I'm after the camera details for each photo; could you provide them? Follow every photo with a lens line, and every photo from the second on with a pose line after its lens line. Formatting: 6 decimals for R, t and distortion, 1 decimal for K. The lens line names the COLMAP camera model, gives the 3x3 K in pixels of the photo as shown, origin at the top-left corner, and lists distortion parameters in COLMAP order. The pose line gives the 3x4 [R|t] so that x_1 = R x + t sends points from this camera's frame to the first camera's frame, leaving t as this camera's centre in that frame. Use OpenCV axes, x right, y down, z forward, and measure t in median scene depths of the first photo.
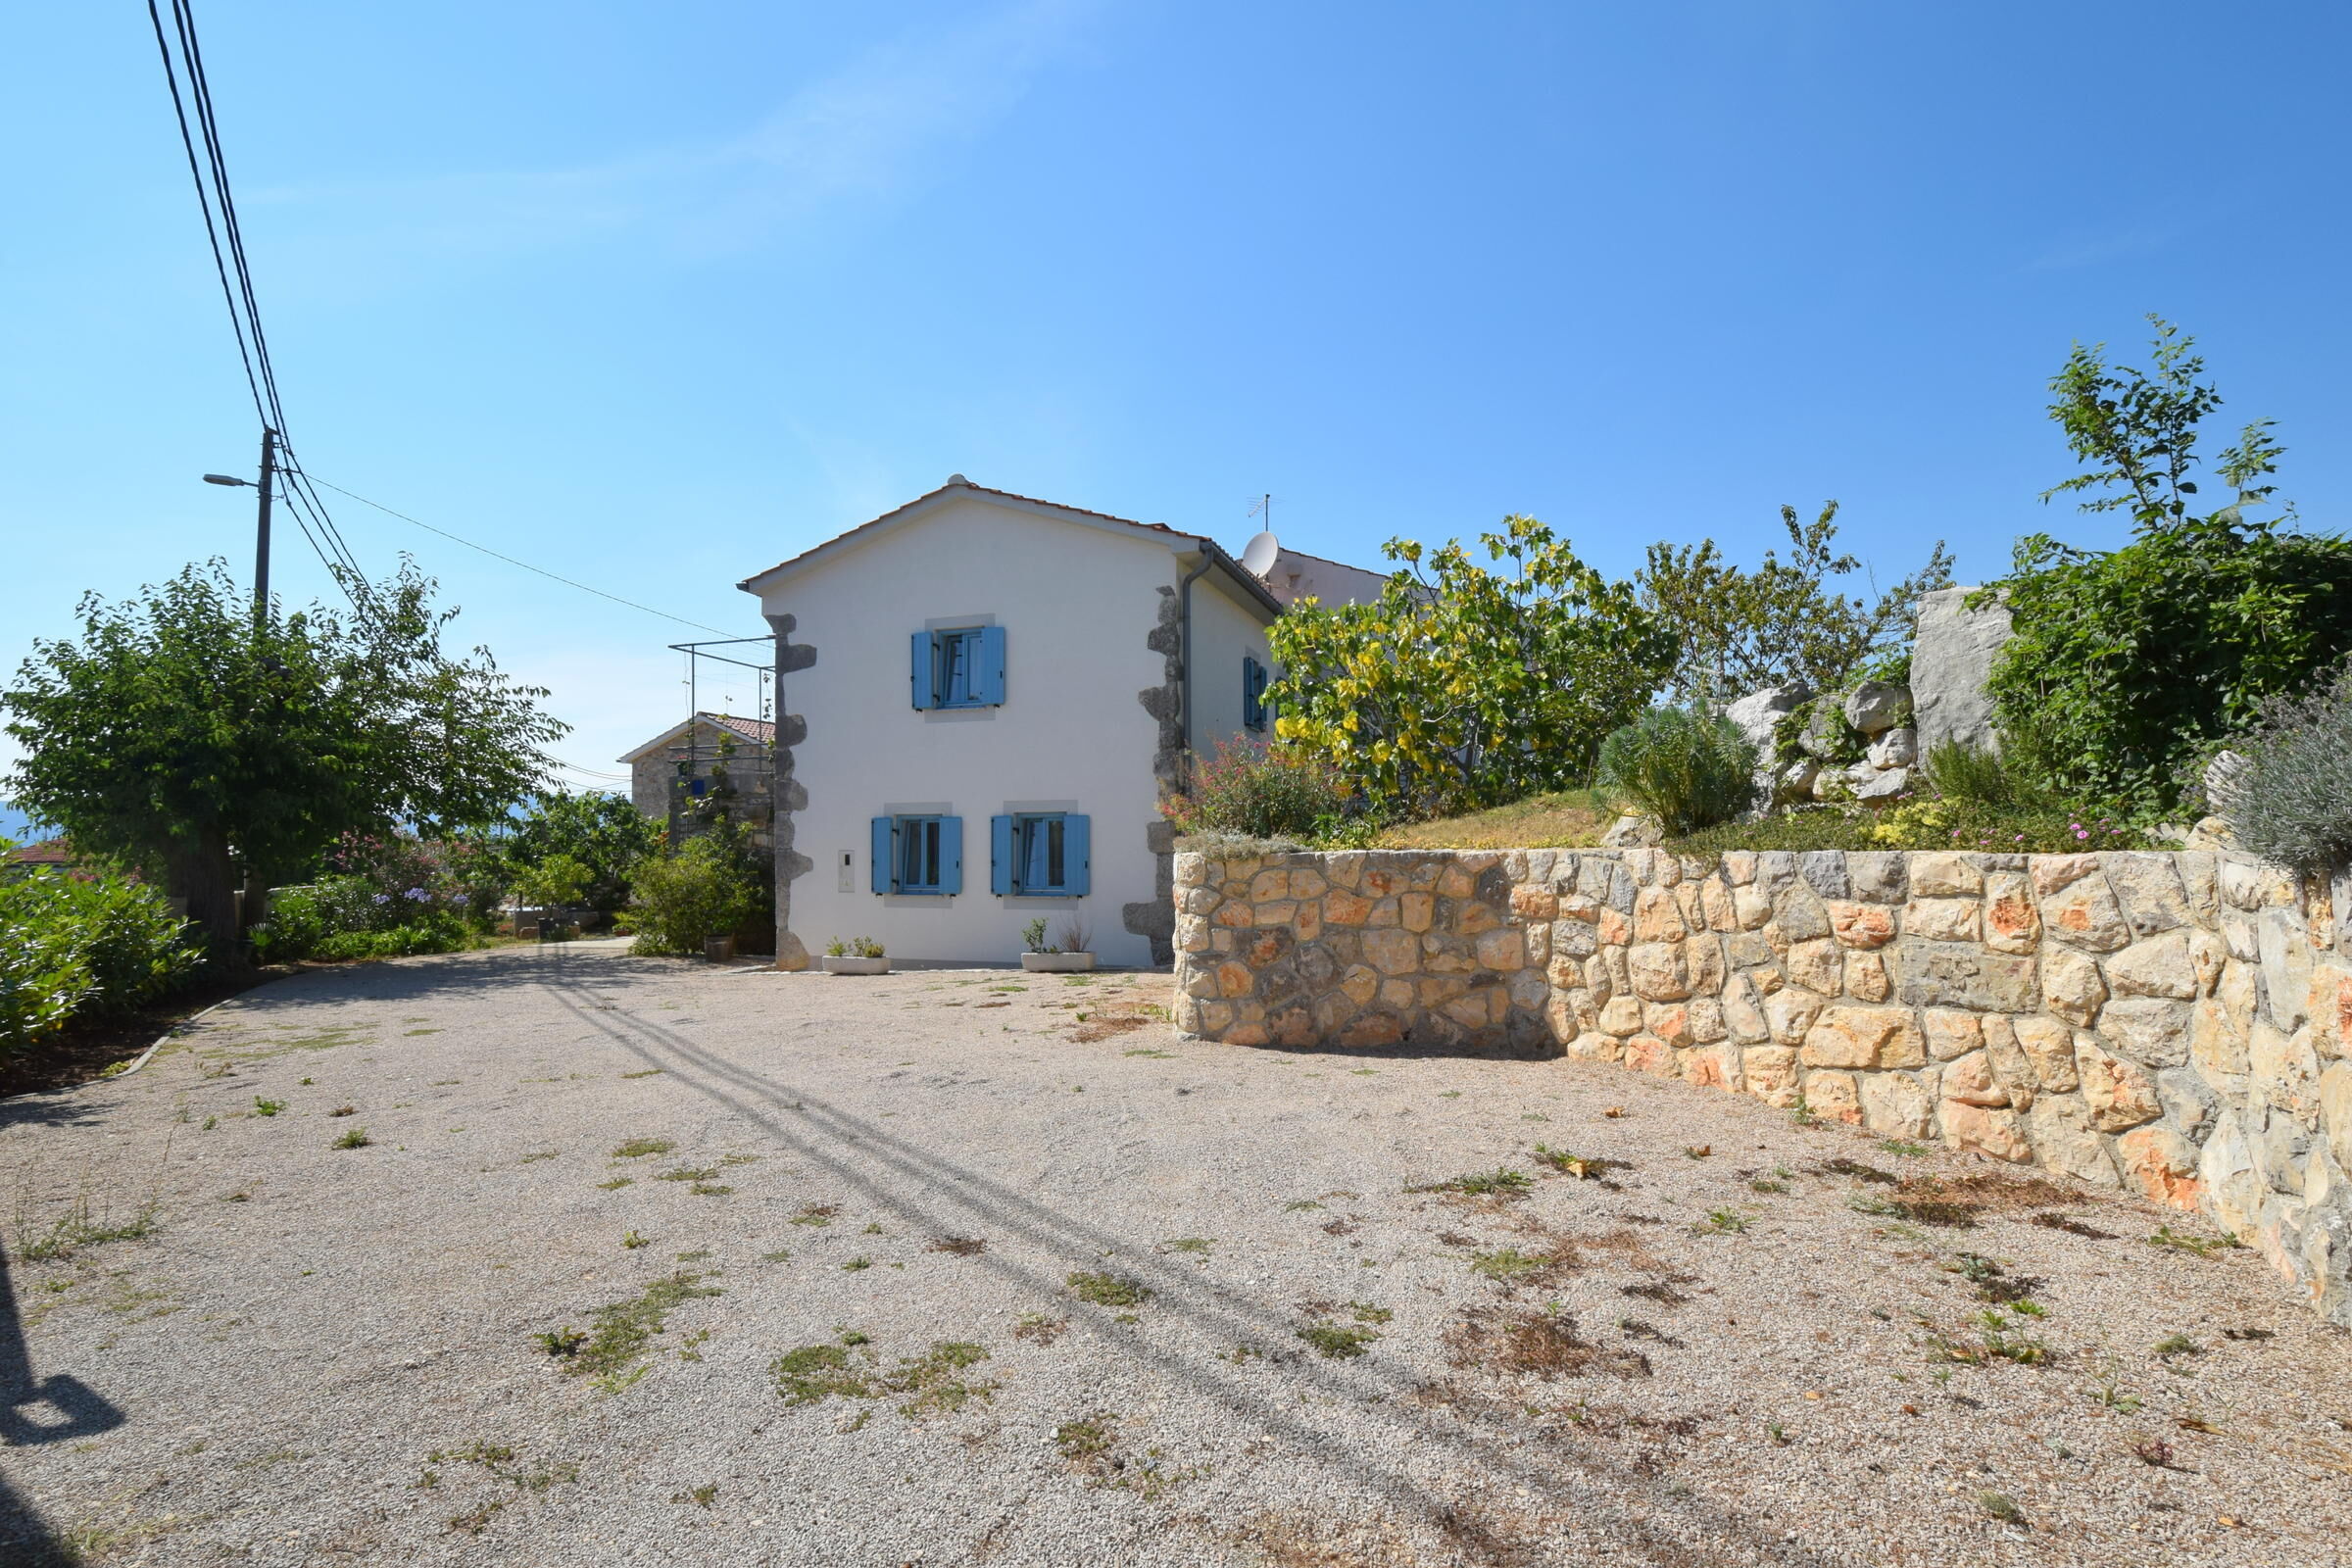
lens RADIAL K [[1091.1, 0, 1168.4], [0, 1091.1, 819.3], [0, 0, 1]] dist [0.016161, -0.011182]
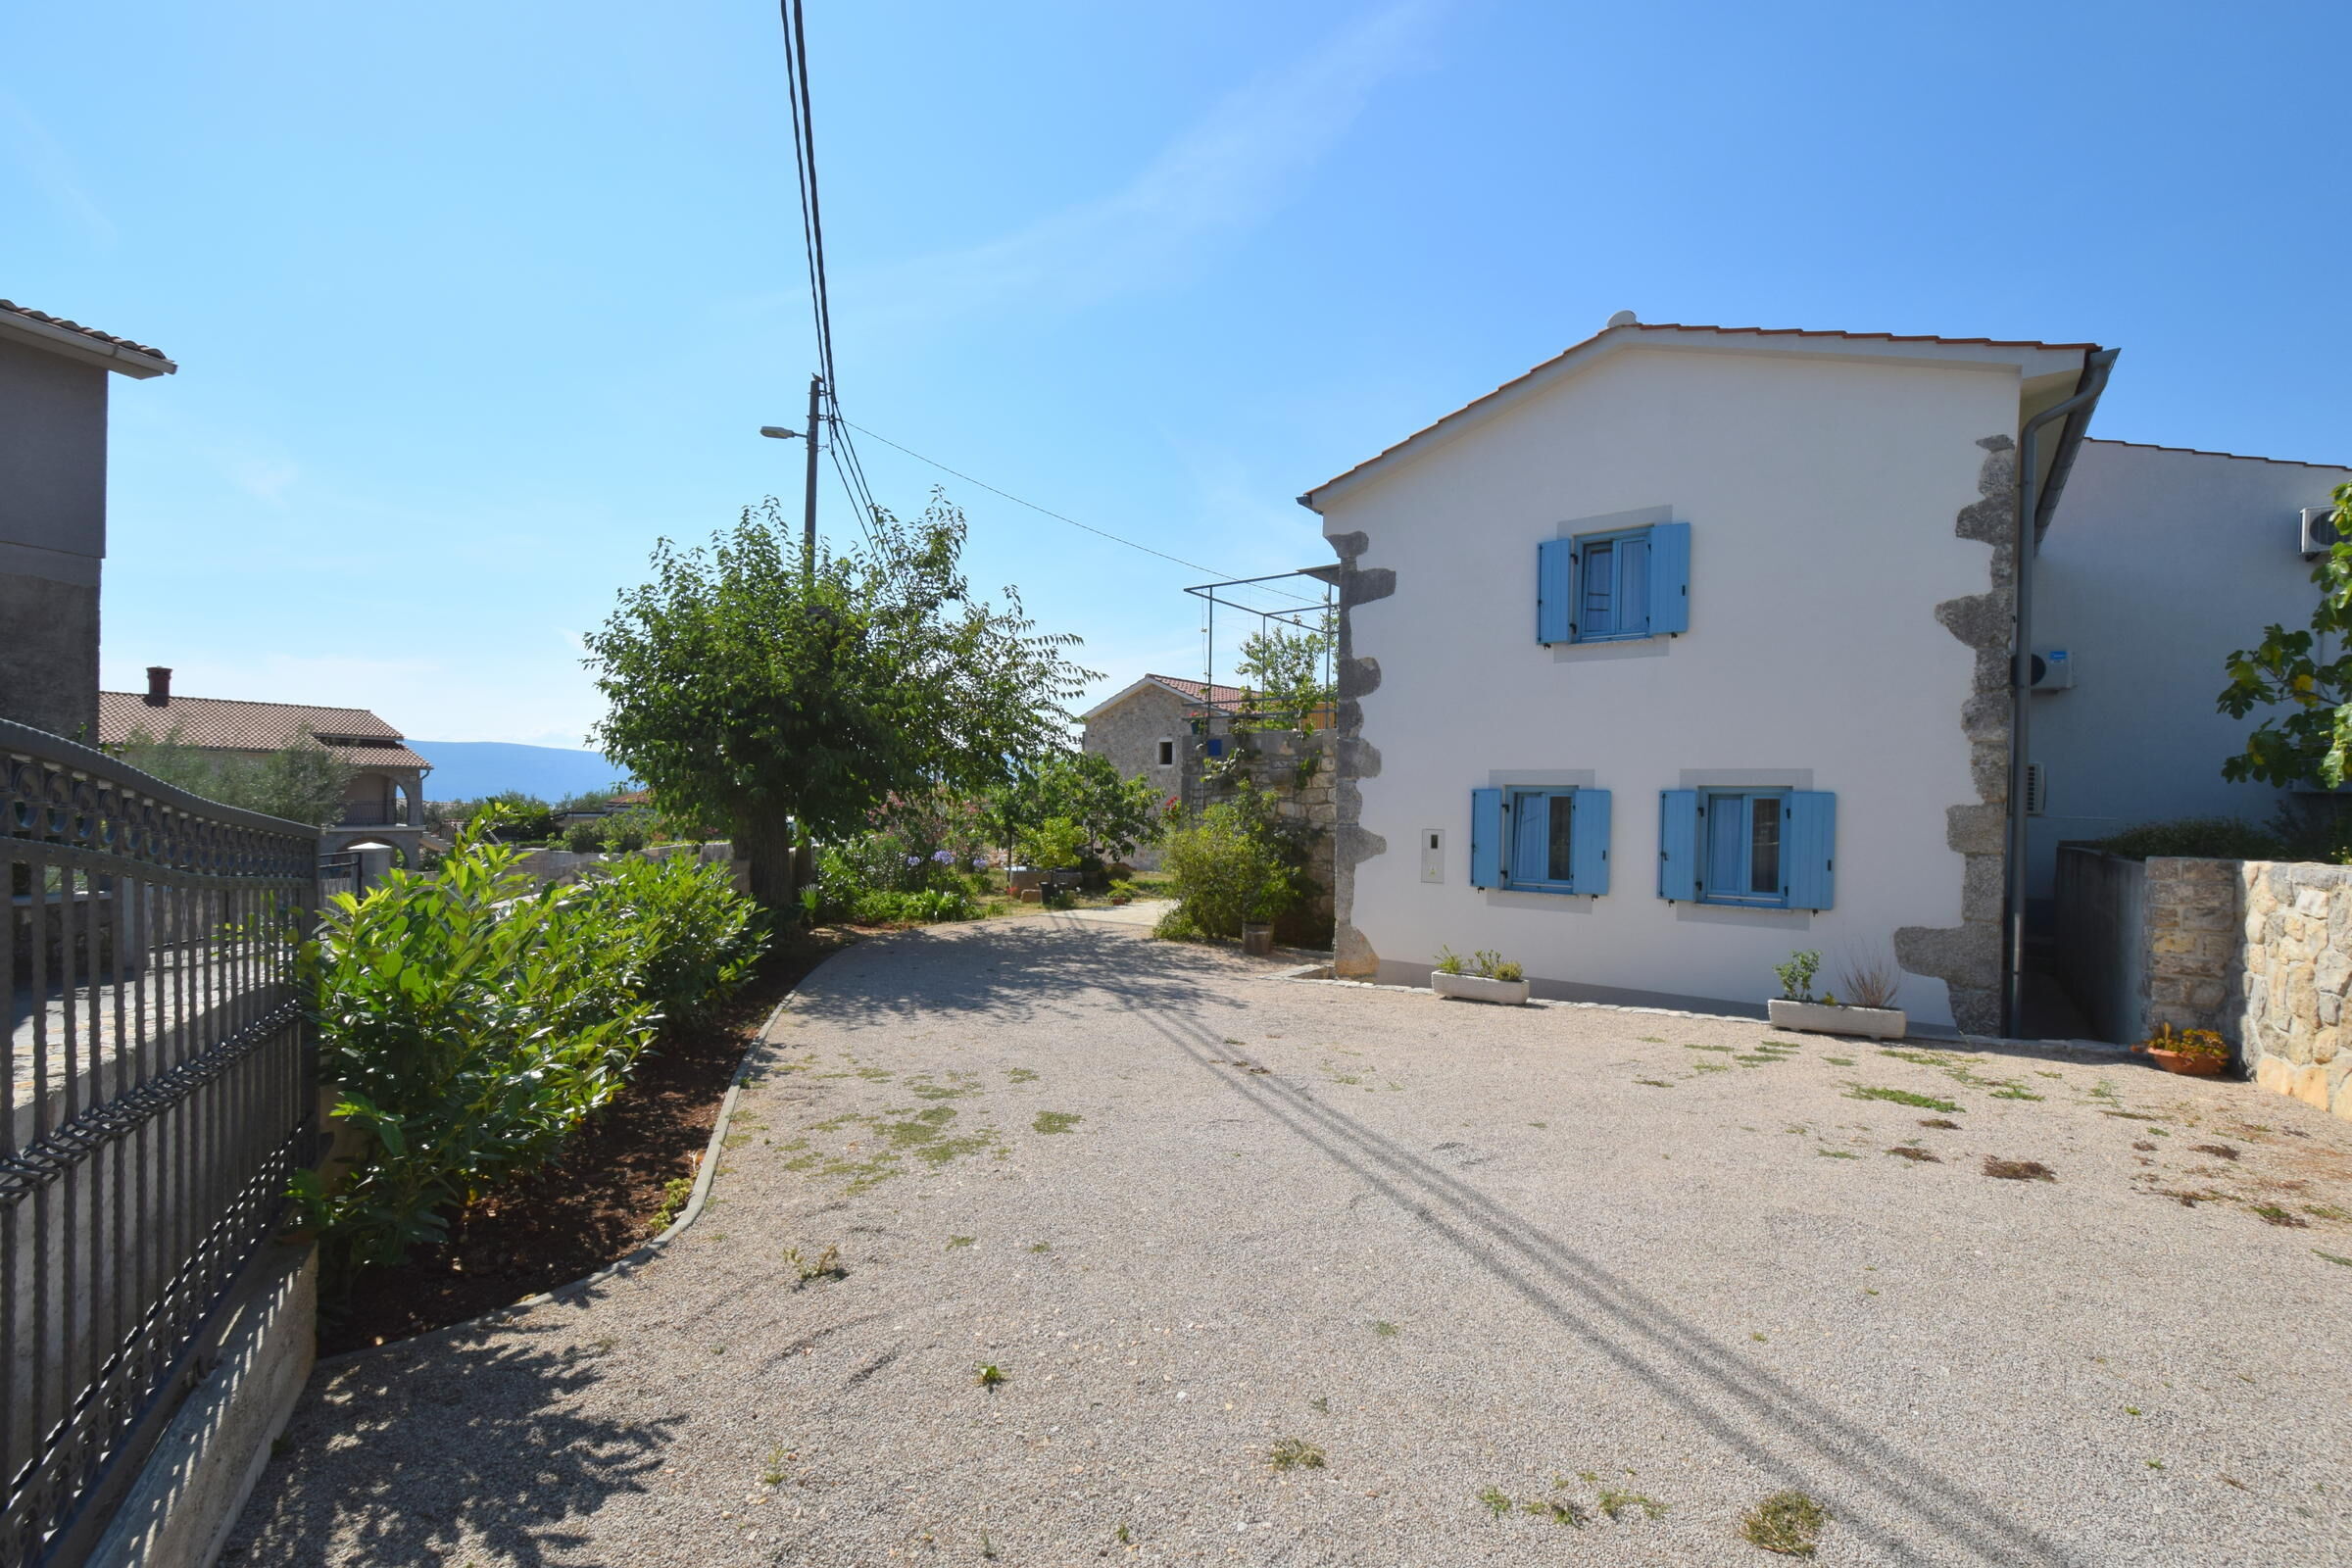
lens RADIAL K [[1018.9, 0, 1189.6], [0, 1018.9, 818.0], [0, 0, 1]] dist [-0.000503, -0.004196]
pose [[0.950205, 0.026876, -0.310463, -0.231068], [-0.014880, 0.999051, 0.040941, -0.006876], [0.311269, -0.034283, 0.949703, 0.251120]]
